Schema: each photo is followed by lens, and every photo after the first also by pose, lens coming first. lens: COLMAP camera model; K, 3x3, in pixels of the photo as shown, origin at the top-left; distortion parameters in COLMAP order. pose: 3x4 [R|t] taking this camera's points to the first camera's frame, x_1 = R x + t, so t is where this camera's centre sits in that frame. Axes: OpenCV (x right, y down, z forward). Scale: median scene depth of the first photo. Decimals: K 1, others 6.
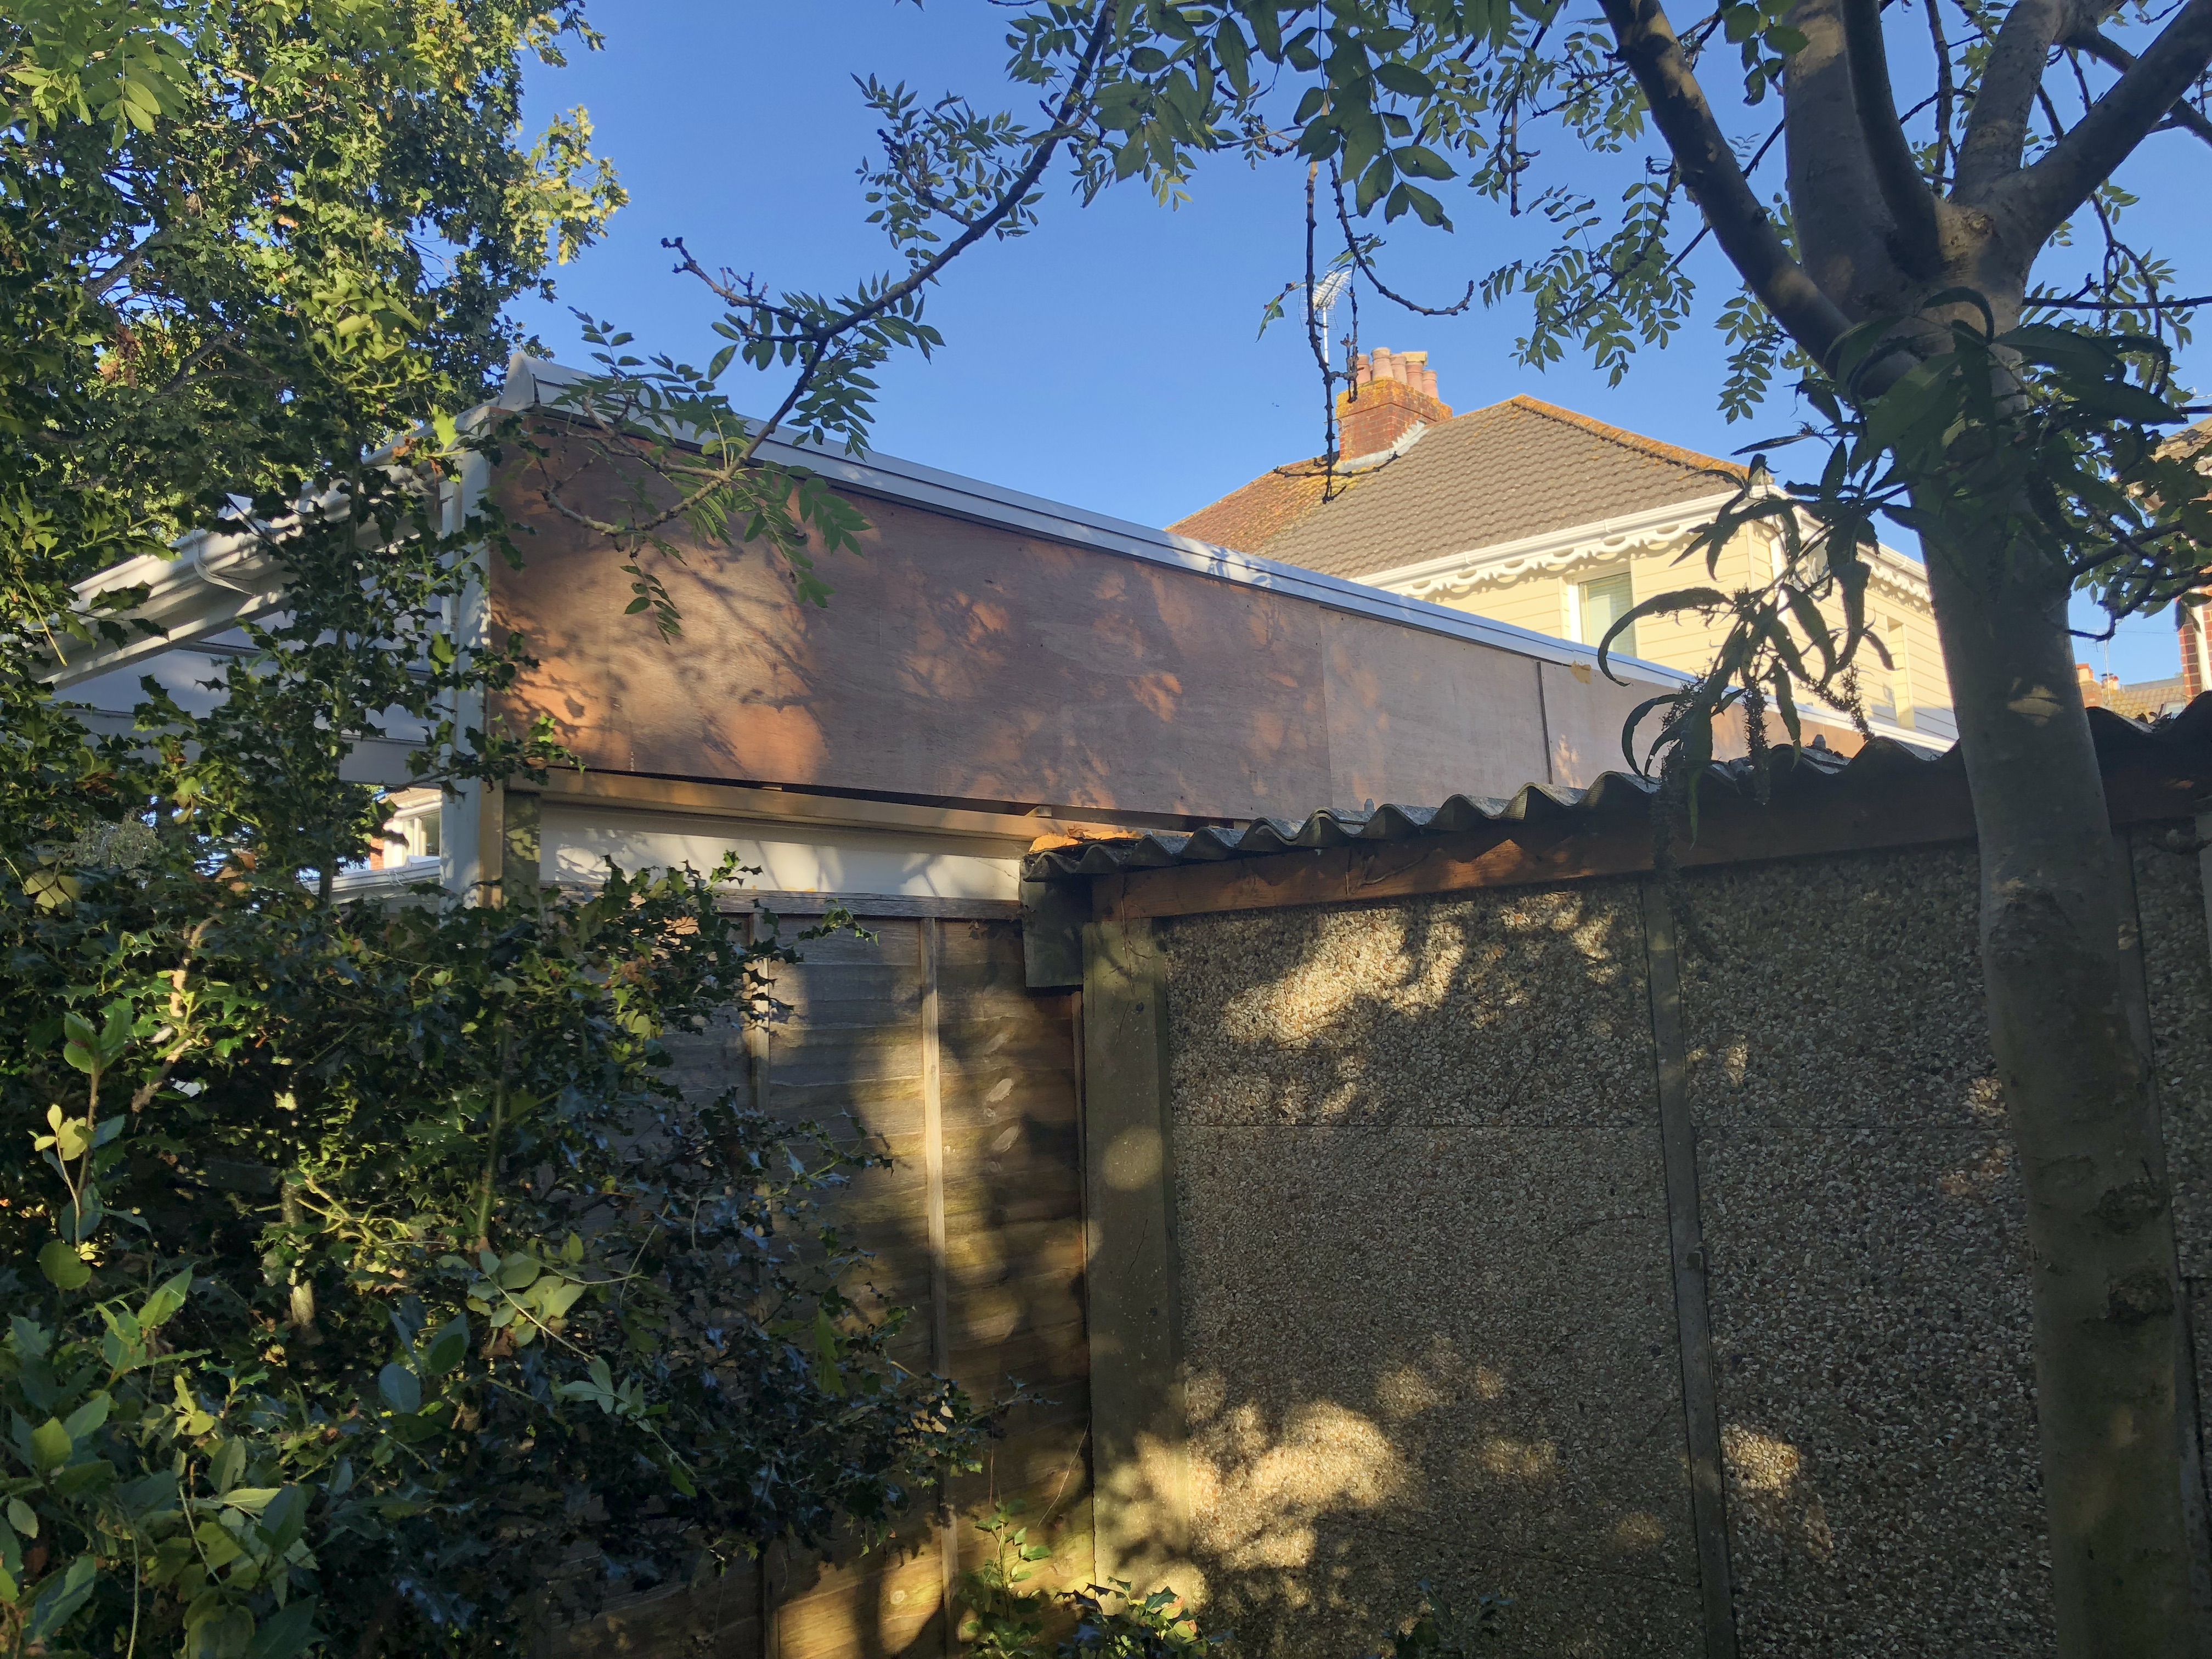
lens RADIAL K [[1806.2, 0, 1106.0], [0, 1806.2, 829.5], [0, 0, 1]] dist [0.000220, -0.121577]
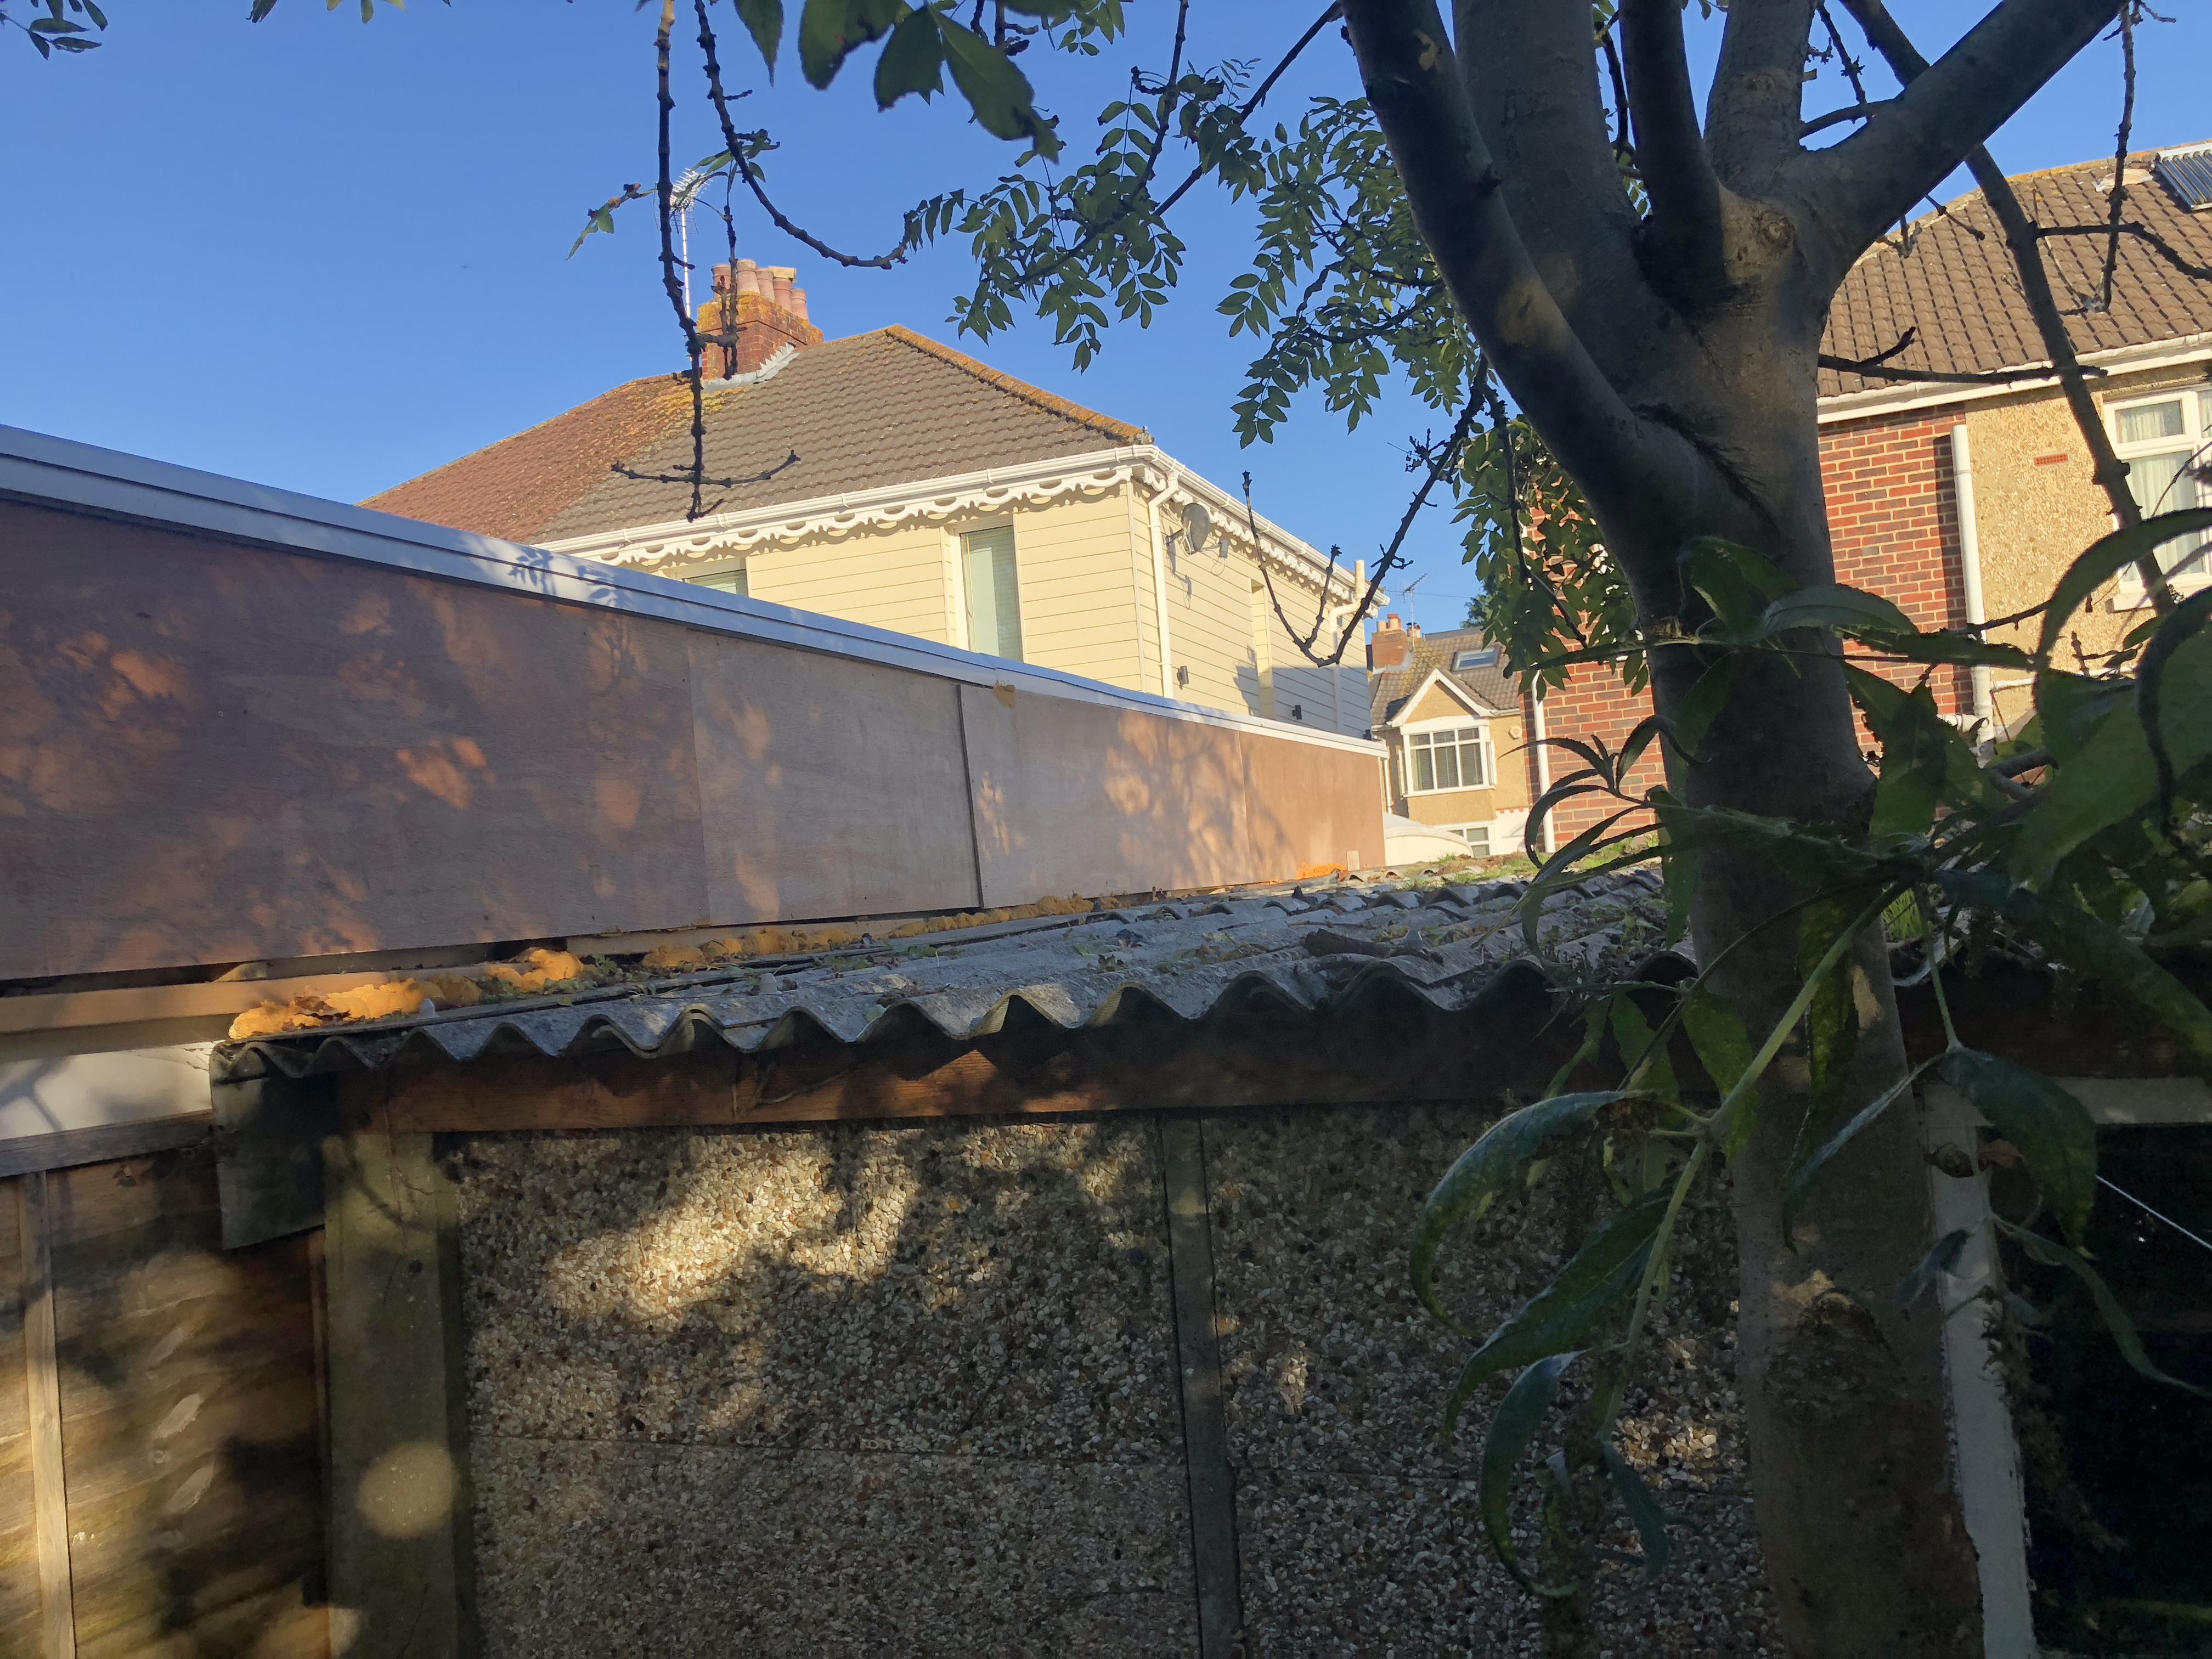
lens RADIAL K [[1702.7, 0, 1106.0], [0, 1702.7, 829.5], [0, 0, 1]] dist [-0.002079, 0.012999]
pose [[0.935061, -0.006711, 0.354424, 0.036276], [-0.016134, 0.997979, 0.061461, -0.107334], [-0.354120, -0.063188, 0.933063, 0.344195]]
